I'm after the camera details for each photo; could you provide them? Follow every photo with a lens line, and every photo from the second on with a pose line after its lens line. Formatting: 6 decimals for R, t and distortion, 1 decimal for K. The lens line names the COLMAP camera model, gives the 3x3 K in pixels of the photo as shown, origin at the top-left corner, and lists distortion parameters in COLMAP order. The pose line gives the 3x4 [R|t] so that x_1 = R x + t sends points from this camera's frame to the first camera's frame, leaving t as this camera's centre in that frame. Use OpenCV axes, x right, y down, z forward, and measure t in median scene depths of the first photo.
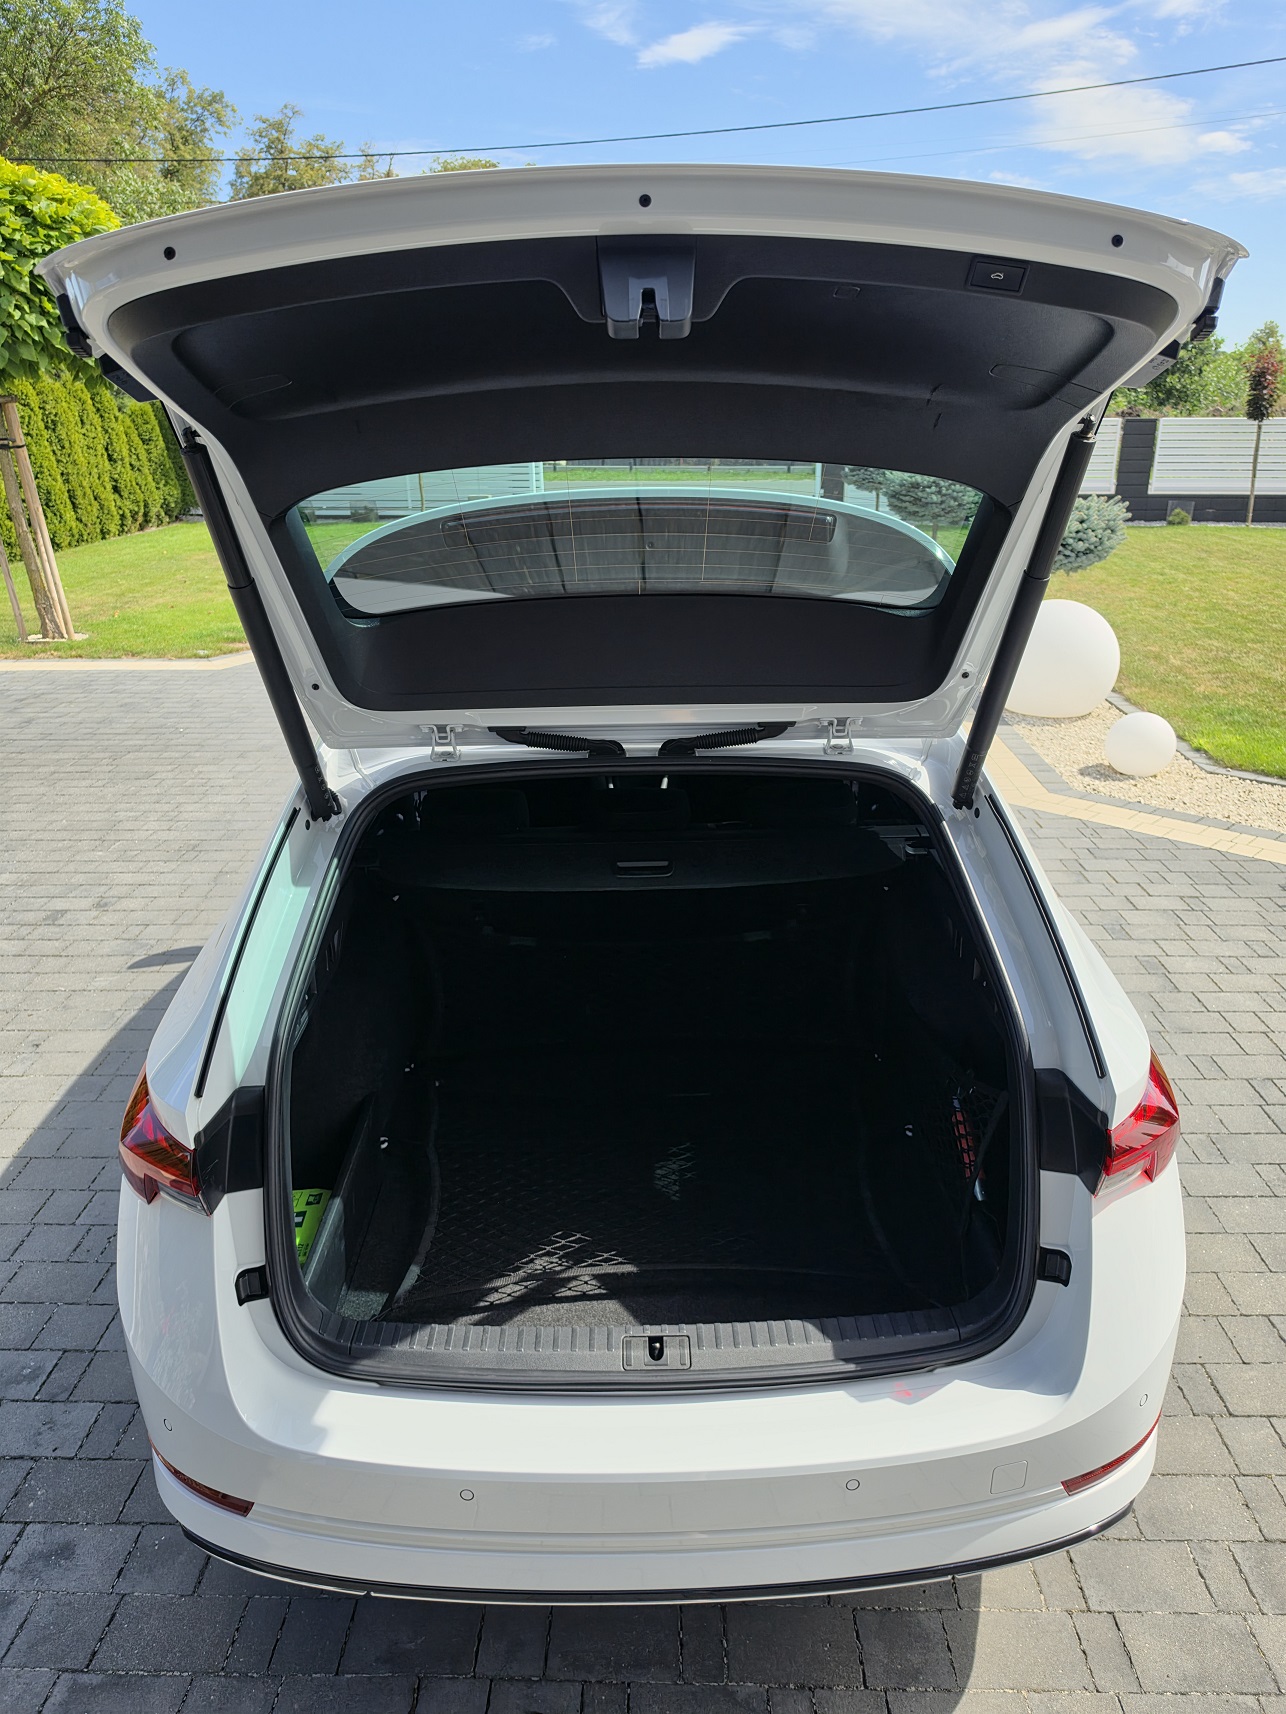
lens RADIAL K [[1154.9, 0, 643.0], [0, 1154.9, 857.0], [0, 0, 1]] dist [0.005253, -0.005102]
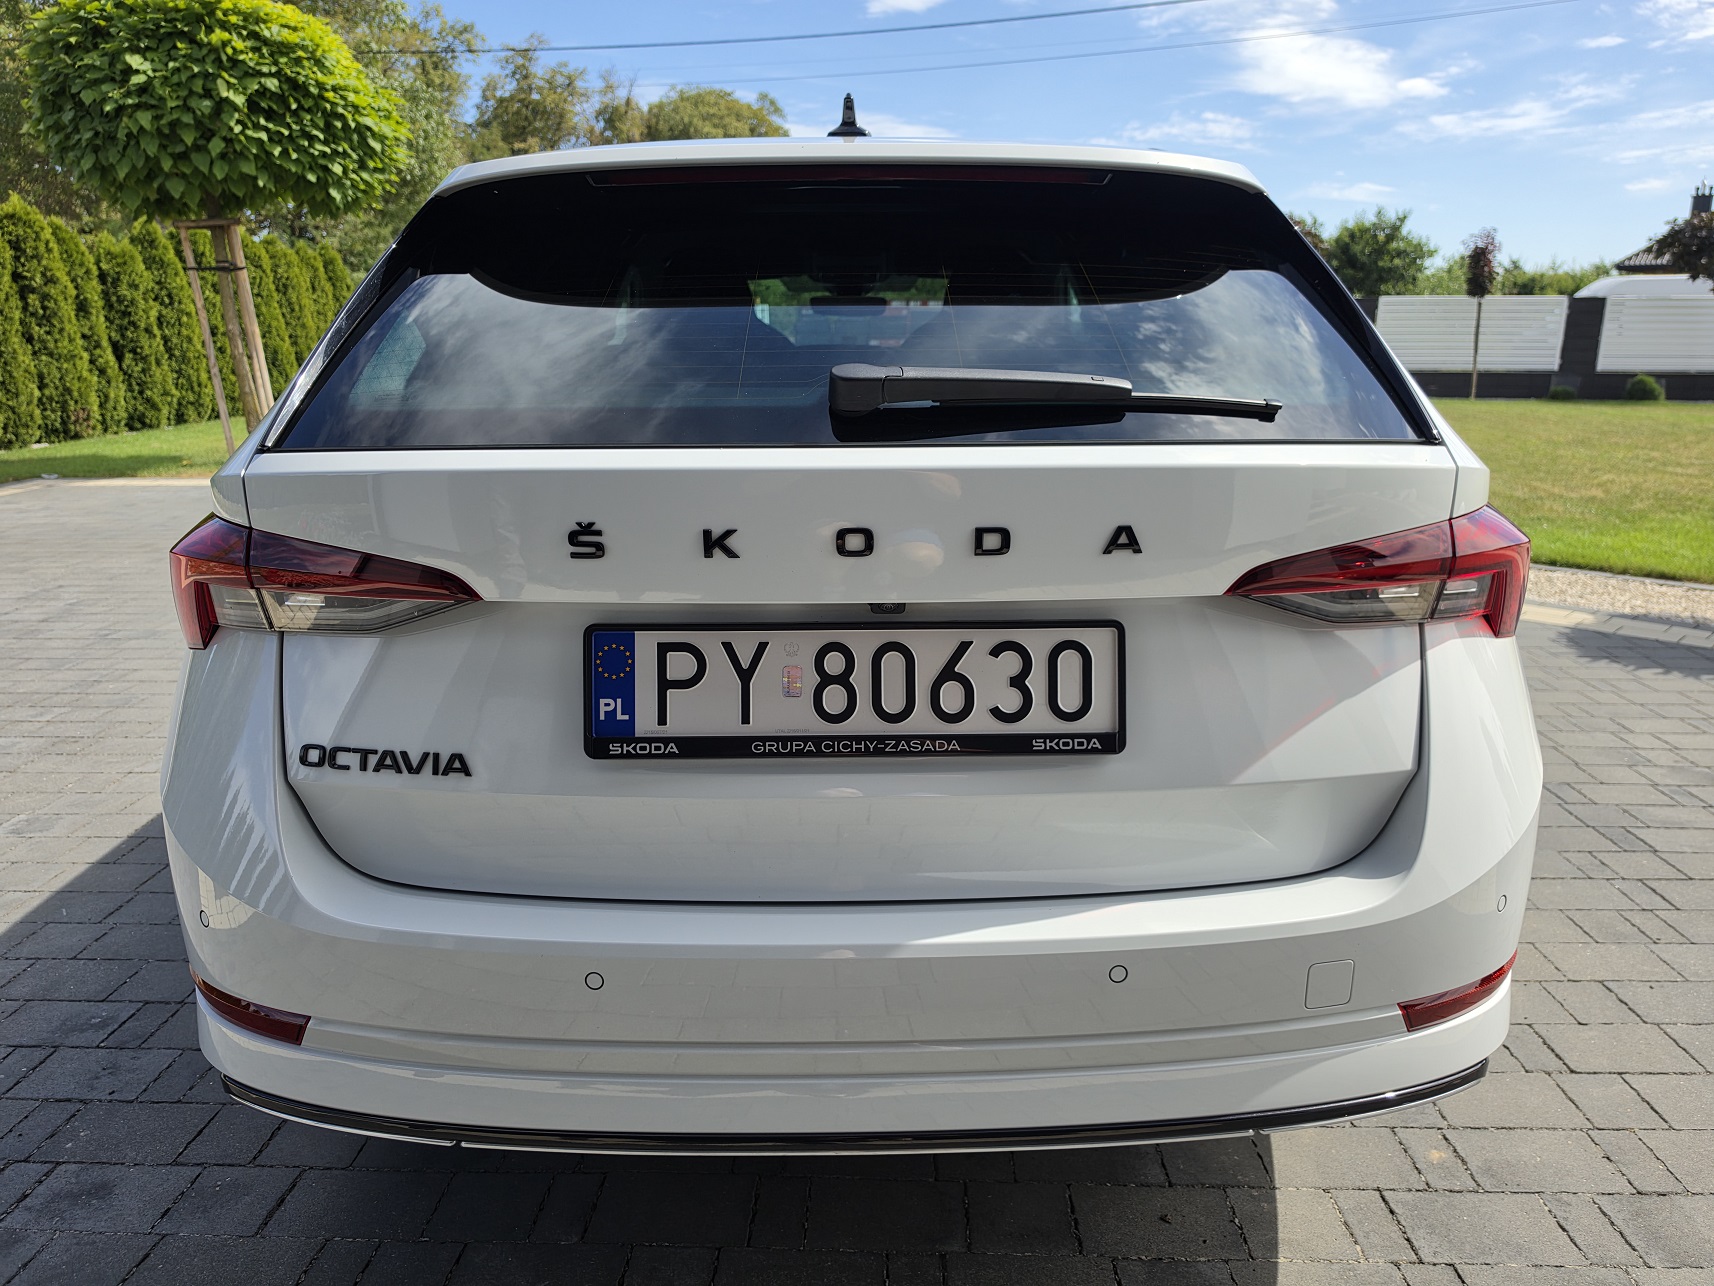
lens RADIAL K [[1166.2, 0, 863.6], [0, 1166.2, 639.1], [0, 0, 1]] dist [0.000611, -0.002228]
pose [[0.999954, 0.009275, -0.002240, 0.013045], [-0.009454, 0.994809, -0.101316, 0.282961], [0.001289, 0.101333, 0.994852, 0.167043]]
